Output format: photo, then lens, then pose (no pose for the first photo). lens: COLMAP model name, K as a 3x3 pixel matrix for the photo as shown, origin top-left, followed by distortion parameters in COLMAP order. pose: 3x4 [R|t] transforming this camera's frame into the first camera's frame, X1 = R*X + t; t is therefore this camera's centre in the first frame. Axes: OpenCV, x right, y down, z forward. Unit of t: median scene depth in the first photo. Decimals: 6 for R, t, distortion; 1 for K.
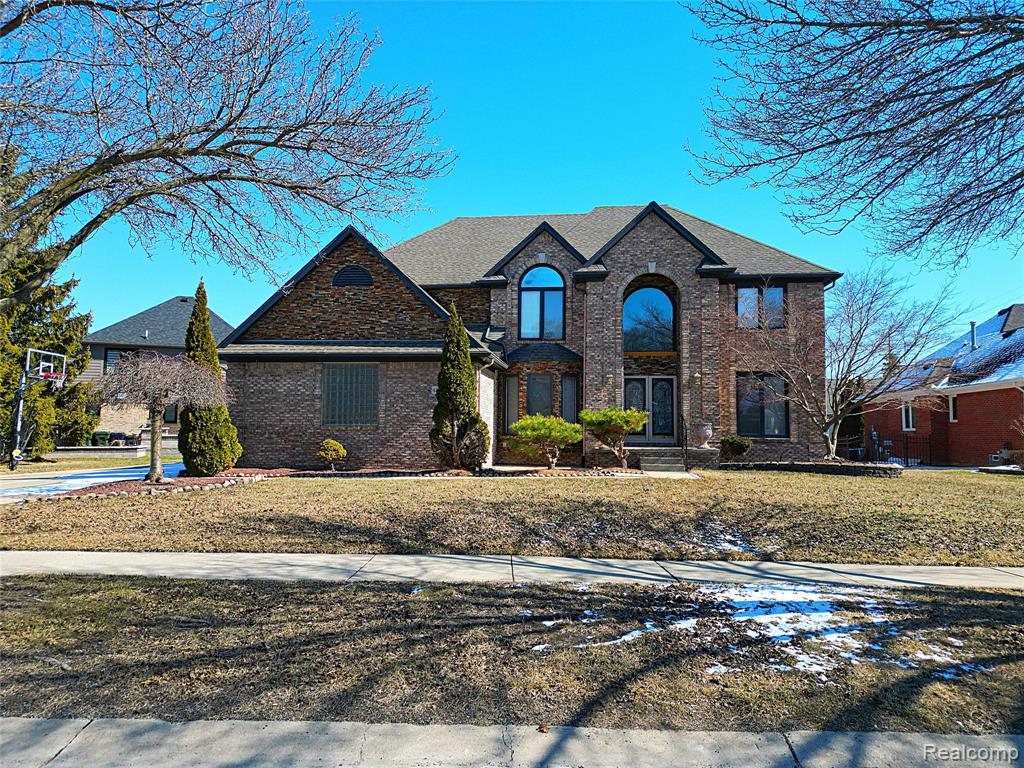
lens RADIAL K [[707.8, 0, 512.6], [0, 707.8, 383.7], [0, 0, 1]] dist [0.078236, -0.066305]
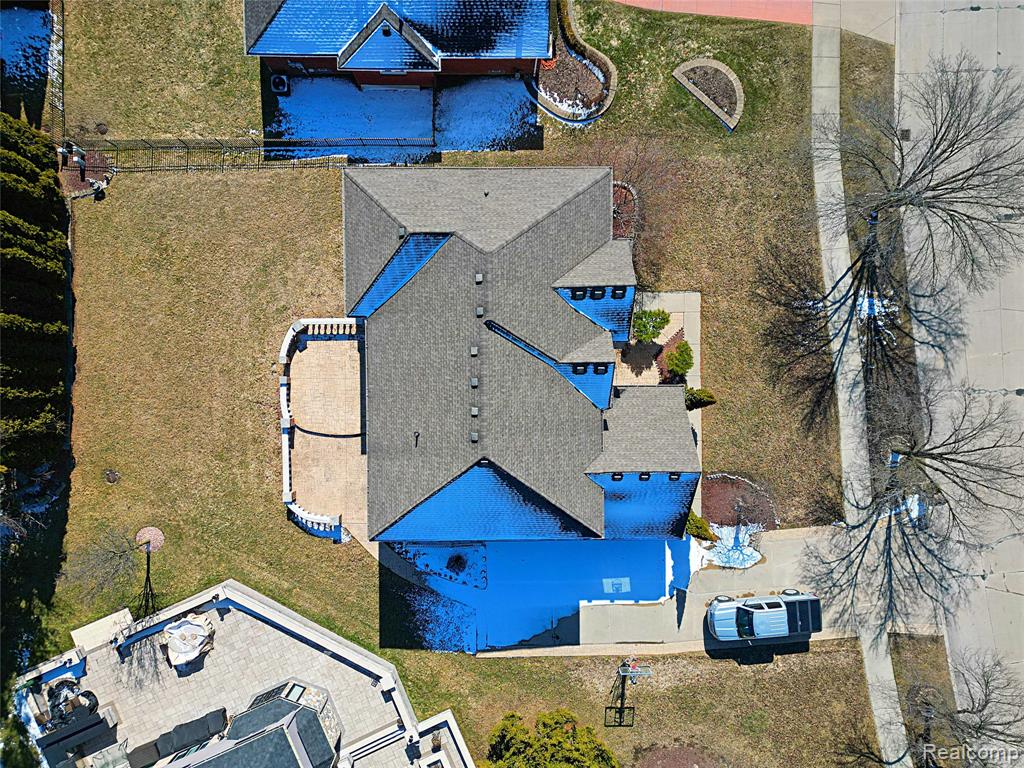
lens RADIAL K [[707.8, 0, 511.1], [0, 707.8, 383.0], [0, 0, 1]] dist [0.078236, -0.066305]
pose [[-0.112710, -0.993577, -0.010081, 0.044288], [-0.082458, -0.000758, 0.996594, -1.845774], [-0.990201, 0.113157, -0.081843, 1.536028]]
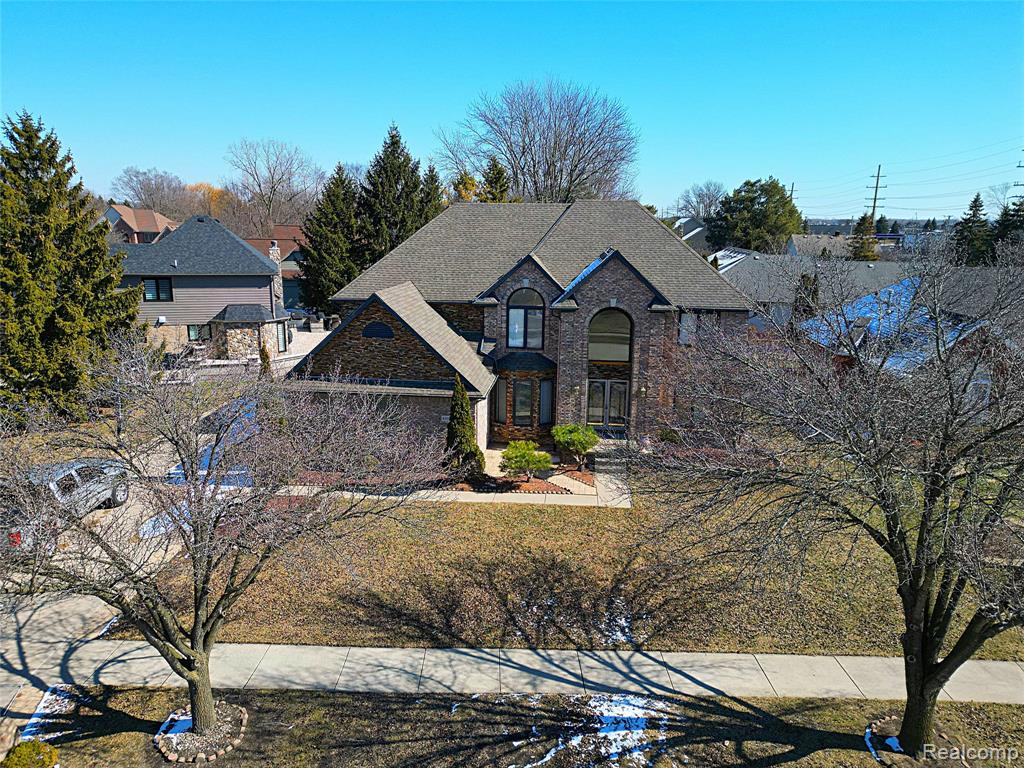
lens RADIAL K [[707.8, 0, 512.4], [0, 707.8, 379.5], [0, 0, 1]] dist [0.078236, -0.066305]
pose [[0.999889, 0.004539, 0.014218, 0.001139], [-0.008439, 0.957687, 0.287687, -0.436232], [-0.012311, -0.287775, 0.957619, -0.259733]]
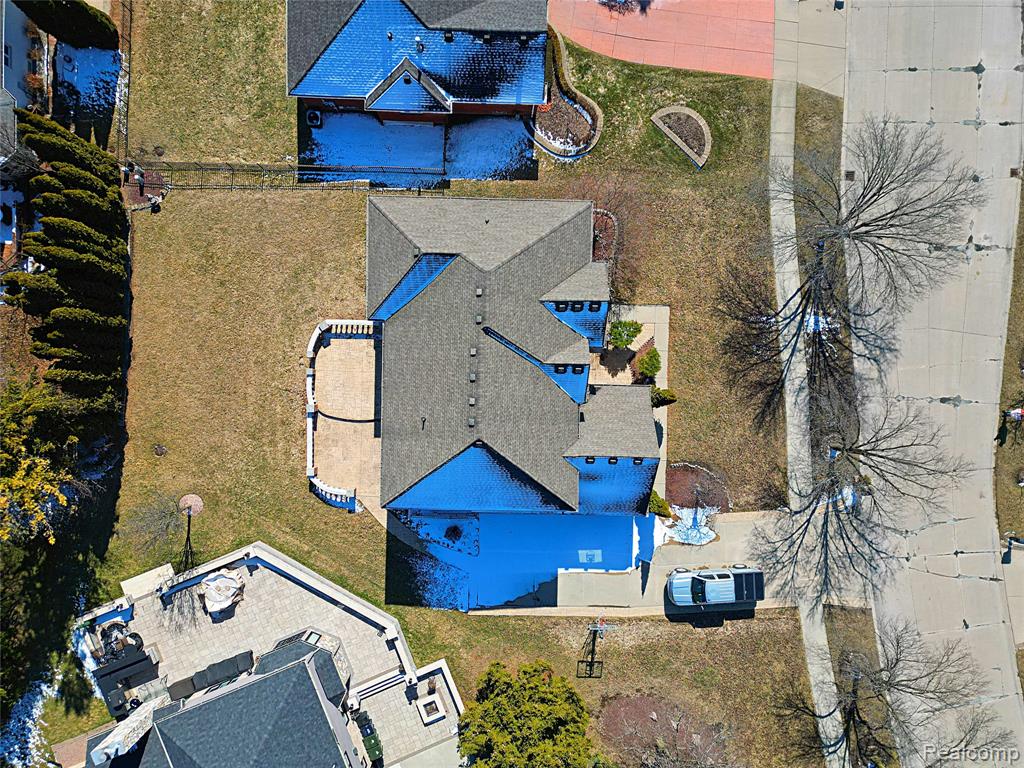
lens RADIAL K [[707.8, 0, 511.1], [0, 707.8, 383.0], [0, 0, 1]] dist [0.078236, -0.066305]
pose [[-0.084318, -0.996385, -0.010349, 0.035945], [-0.082557, -0.003365, 0.996581, -2.166717], [-0.993013, 0.084884, -0.081975, 1.542478]]
